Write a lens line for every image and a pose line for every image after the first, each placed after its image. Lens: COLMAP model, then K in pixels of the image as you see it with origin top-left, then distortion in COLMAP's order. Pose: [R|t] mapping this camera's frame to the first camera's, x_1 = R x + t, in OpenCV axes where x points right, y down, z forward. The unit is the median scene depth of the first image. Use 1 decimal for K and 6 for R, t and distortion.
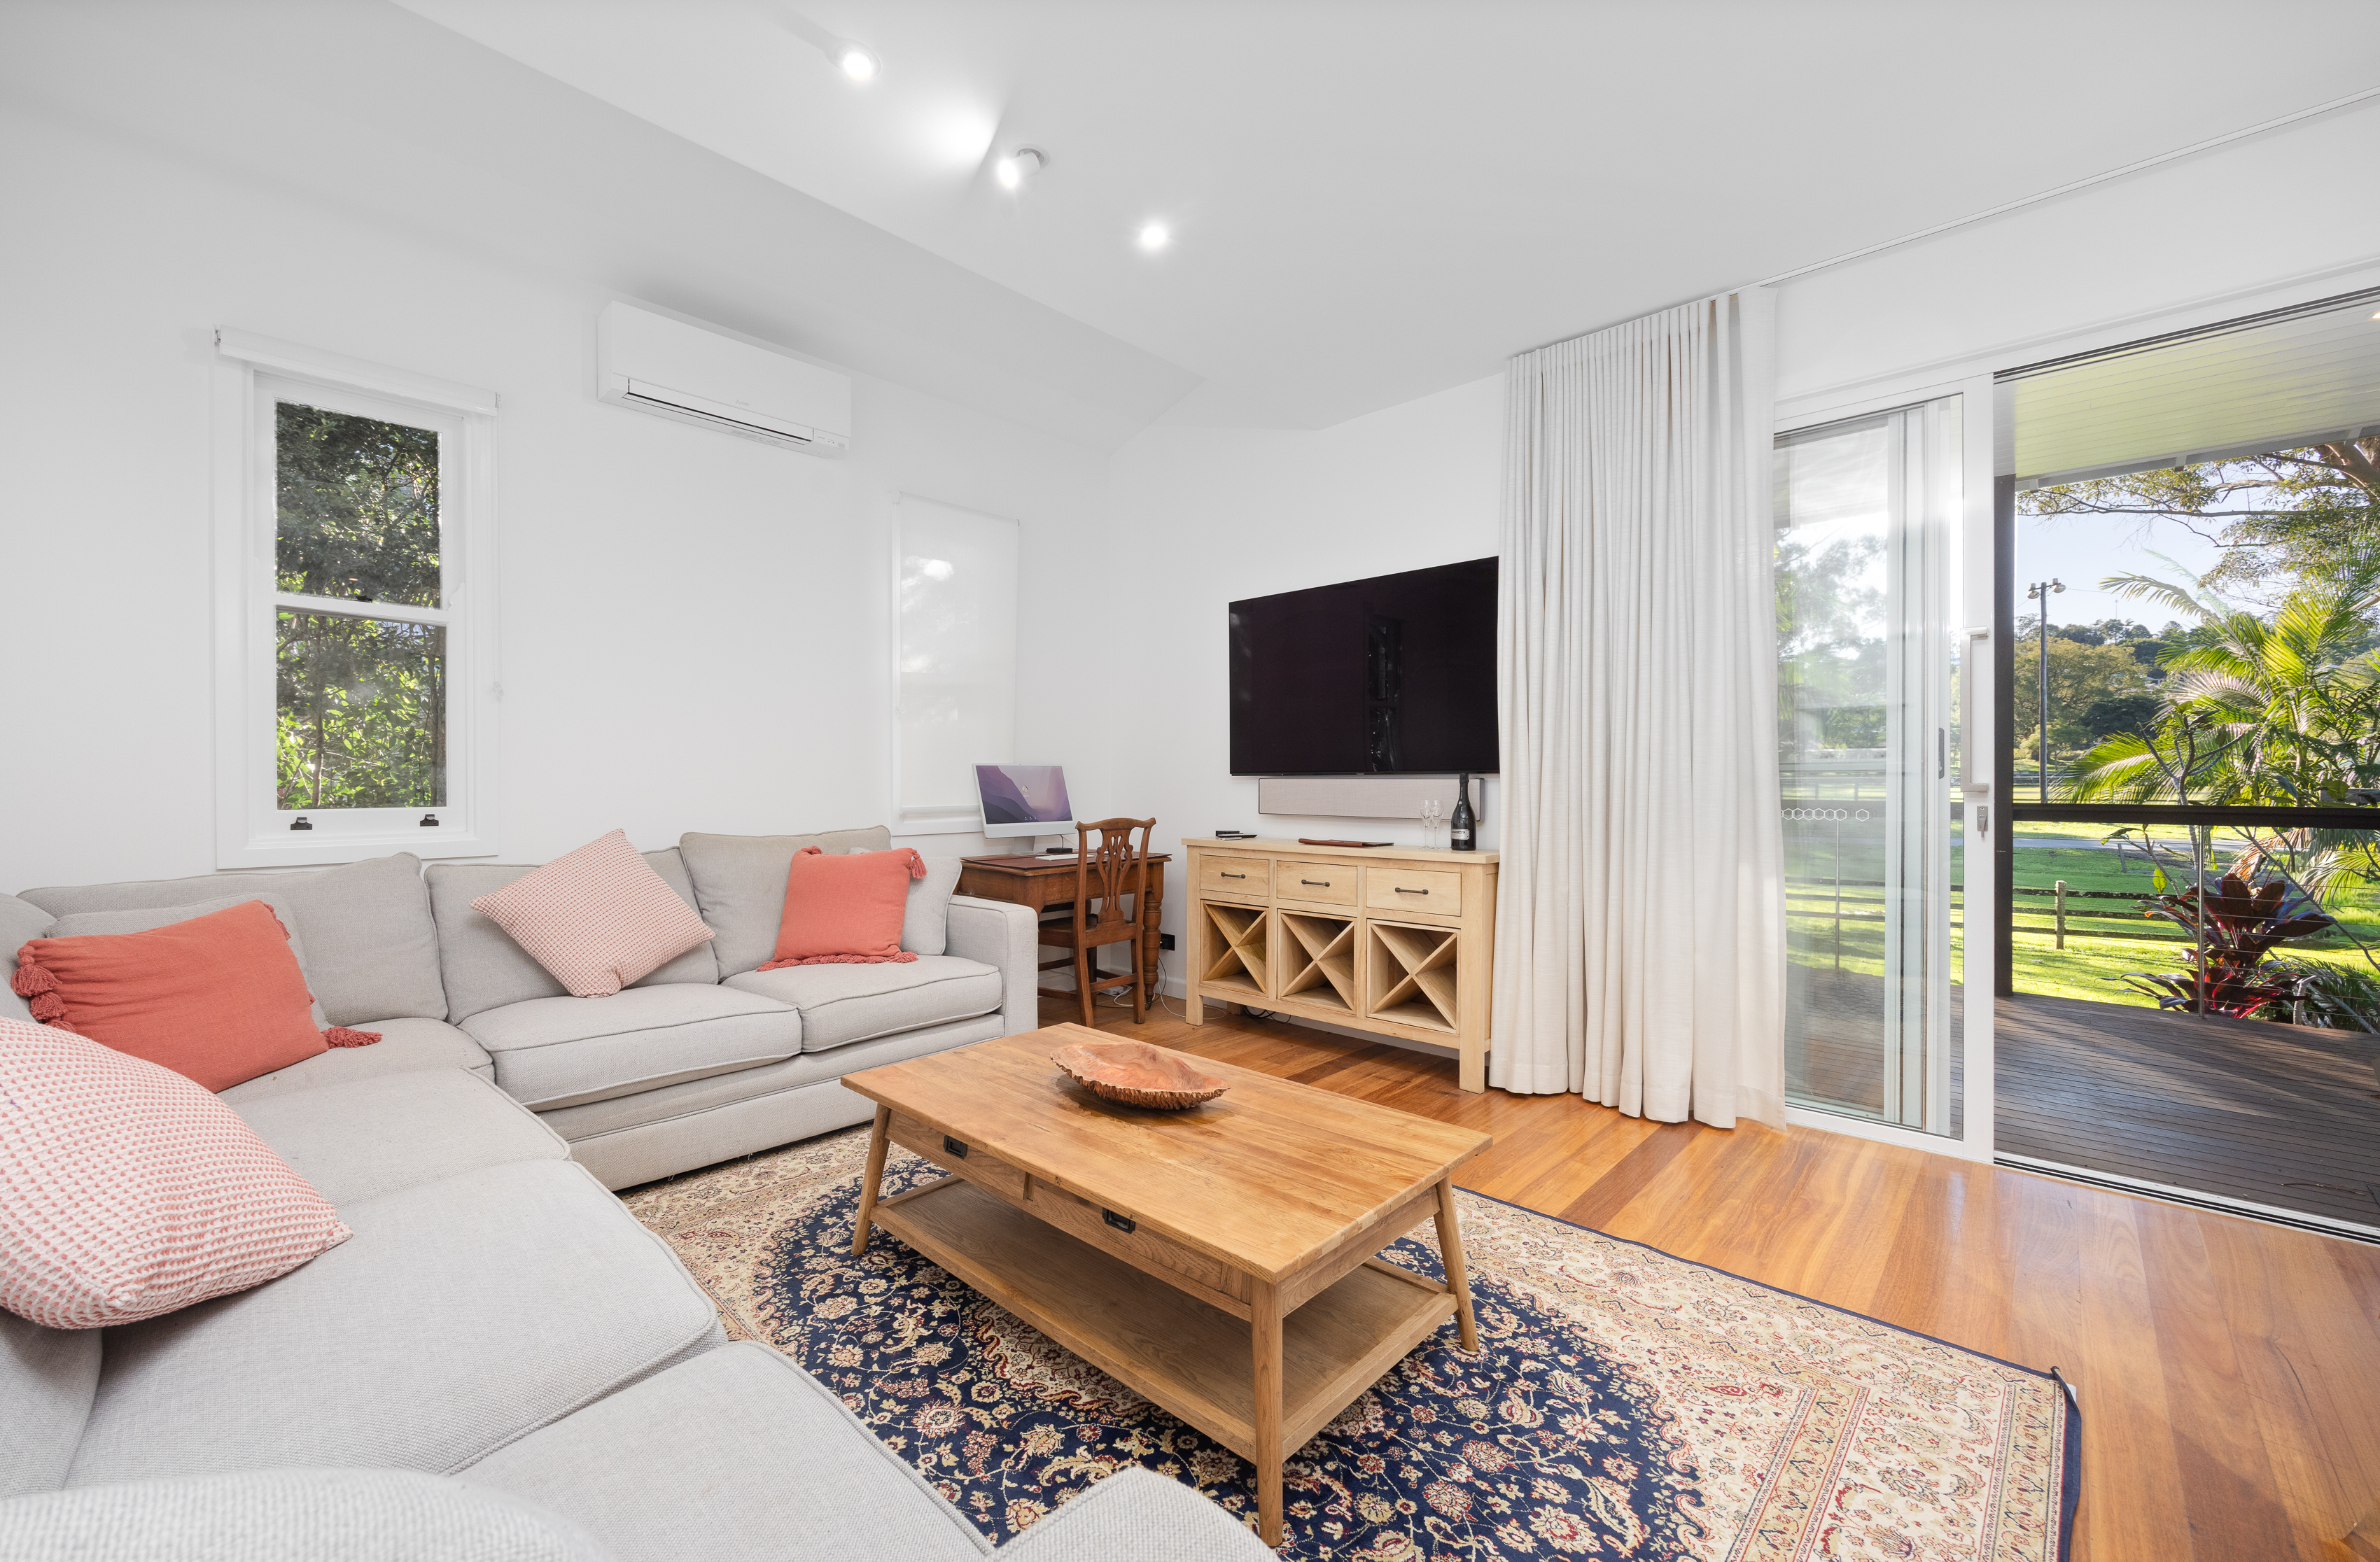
lens RADIAL K [[941.1, 0, 1190.0], [0, 941.1, 781.0], [0, 0, 1]] dist [-0.001057, -0.000016]
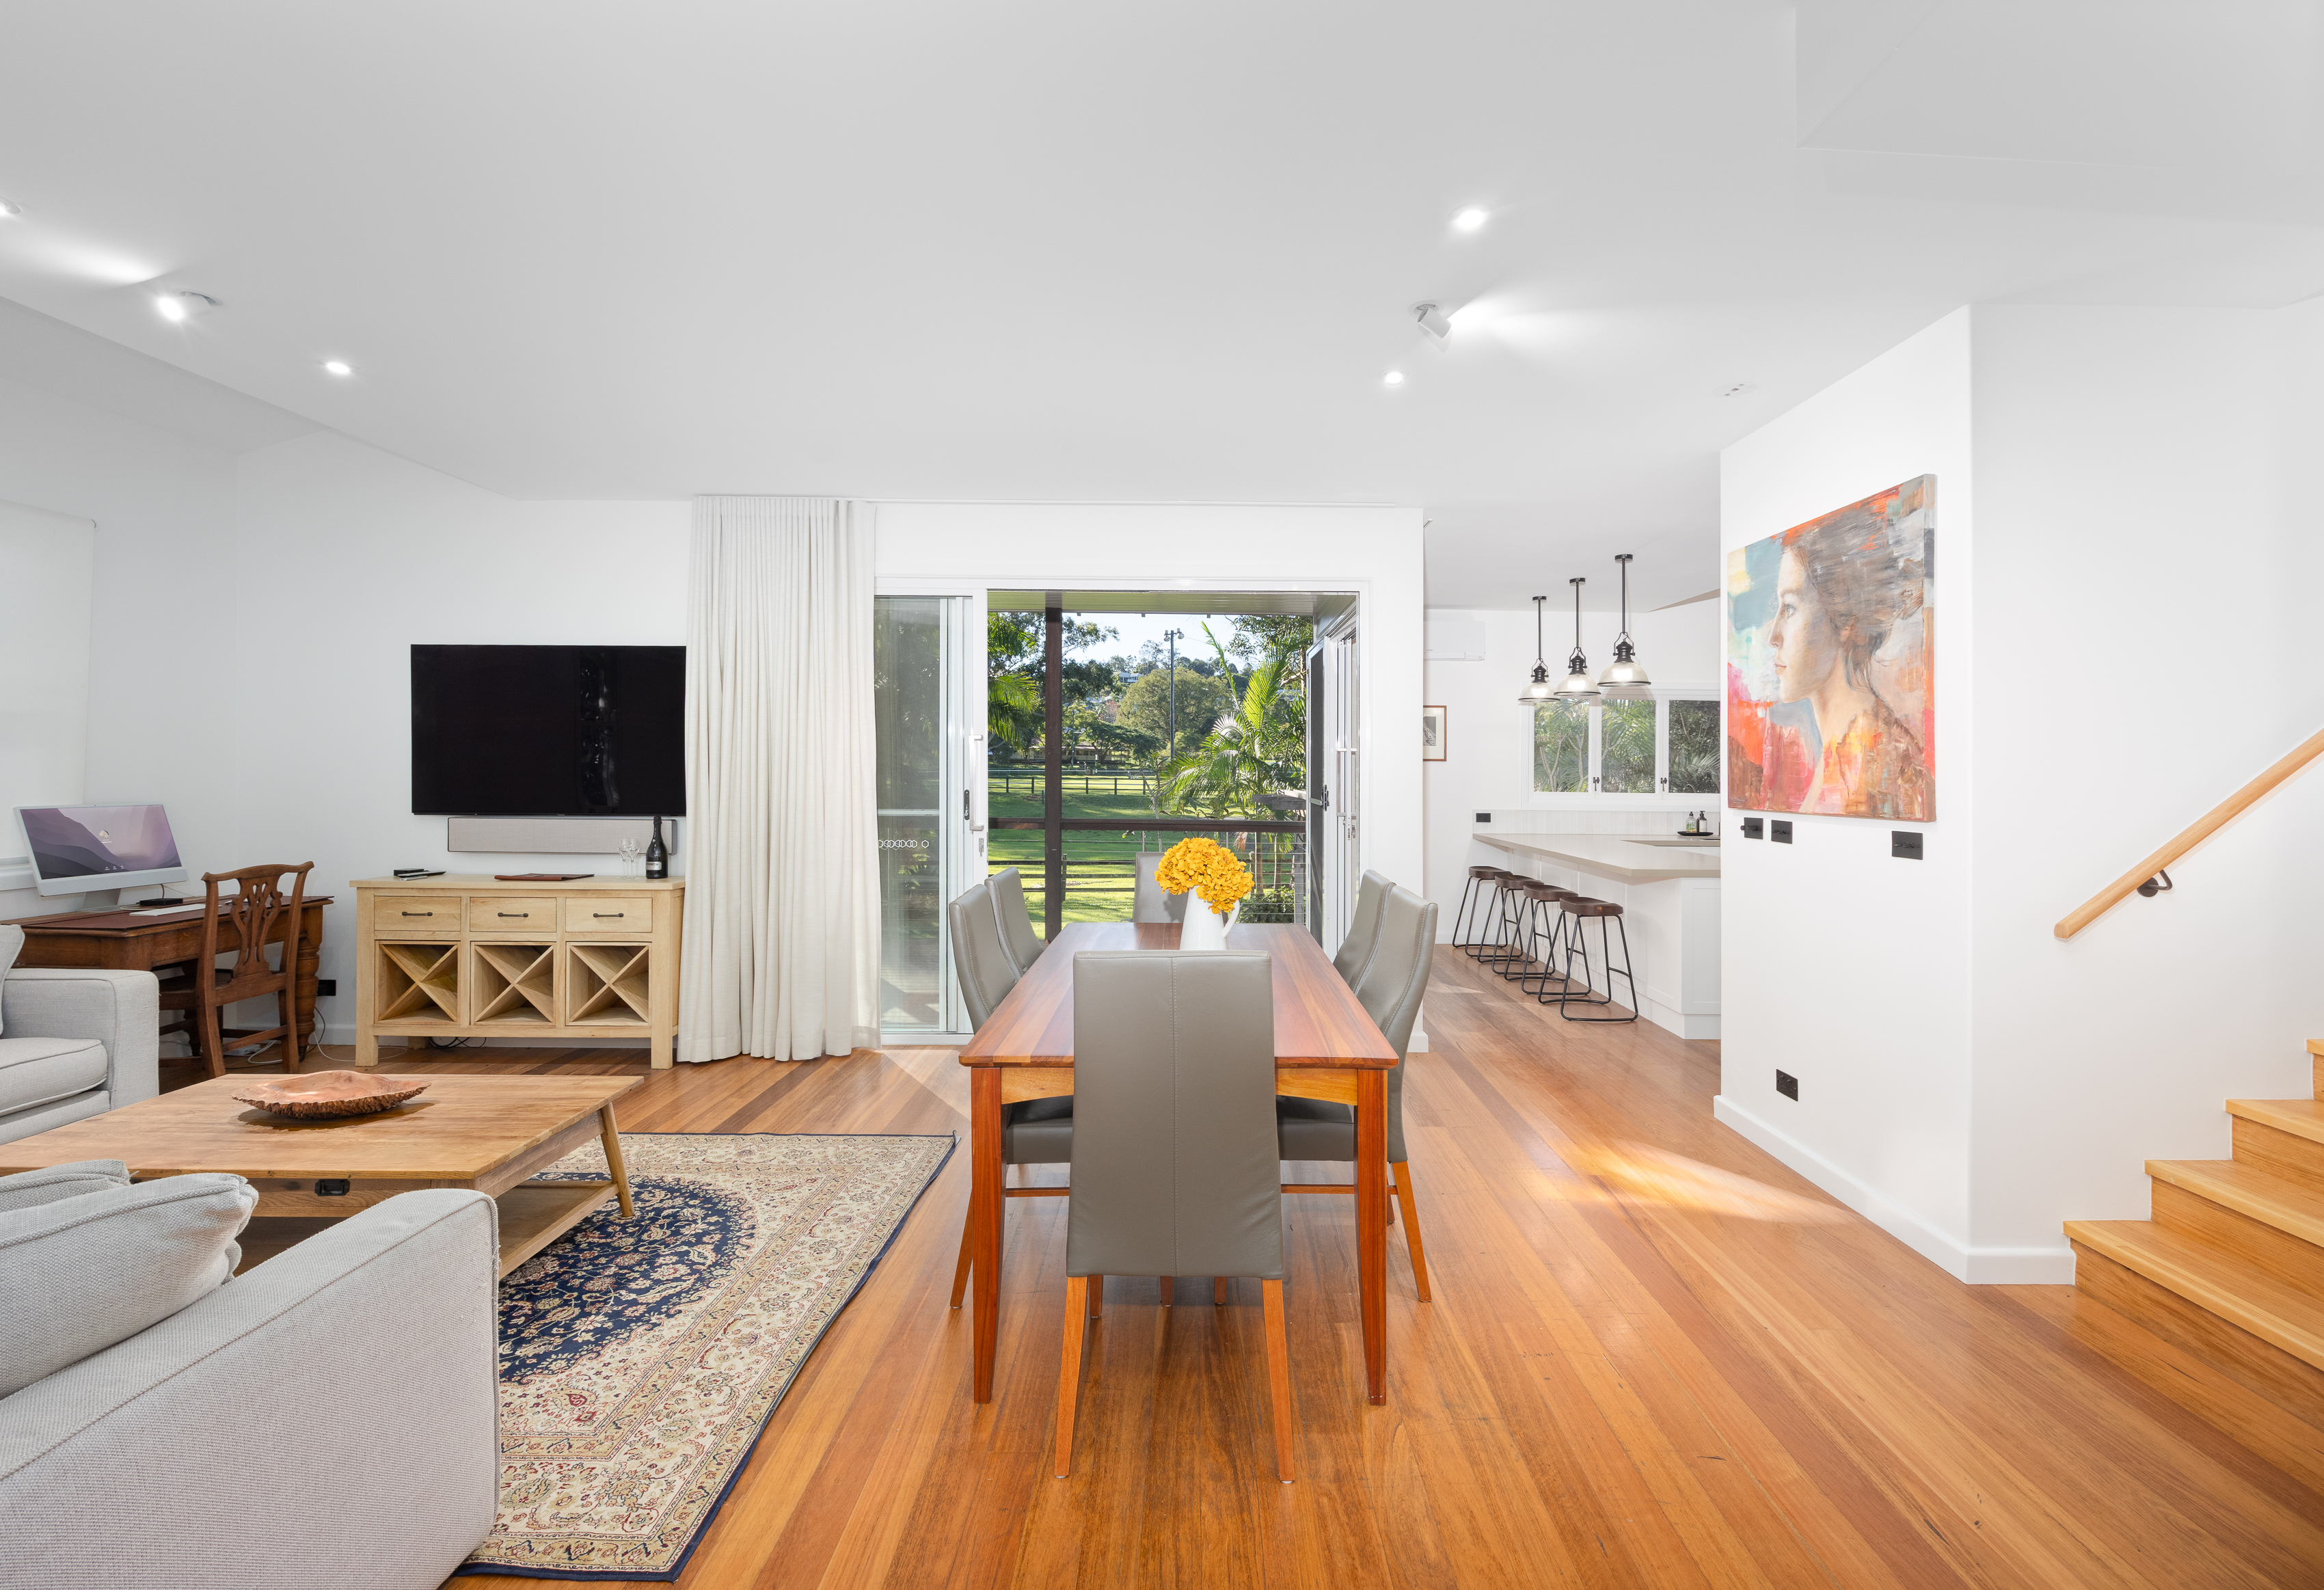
lens RADIAL K [[956.0, 0, 1192.7], [0, 956.0, 780.2], [0, 0, 1]] dist [-0.003552, -0.000163]
pose [[0.735528, -0.001041, 0.677493, -0.046925], [-0.005798, 0.999953, 0.007831, -0.075750], [-0.677469, -0.009688, 0.735487, -0.440289]]
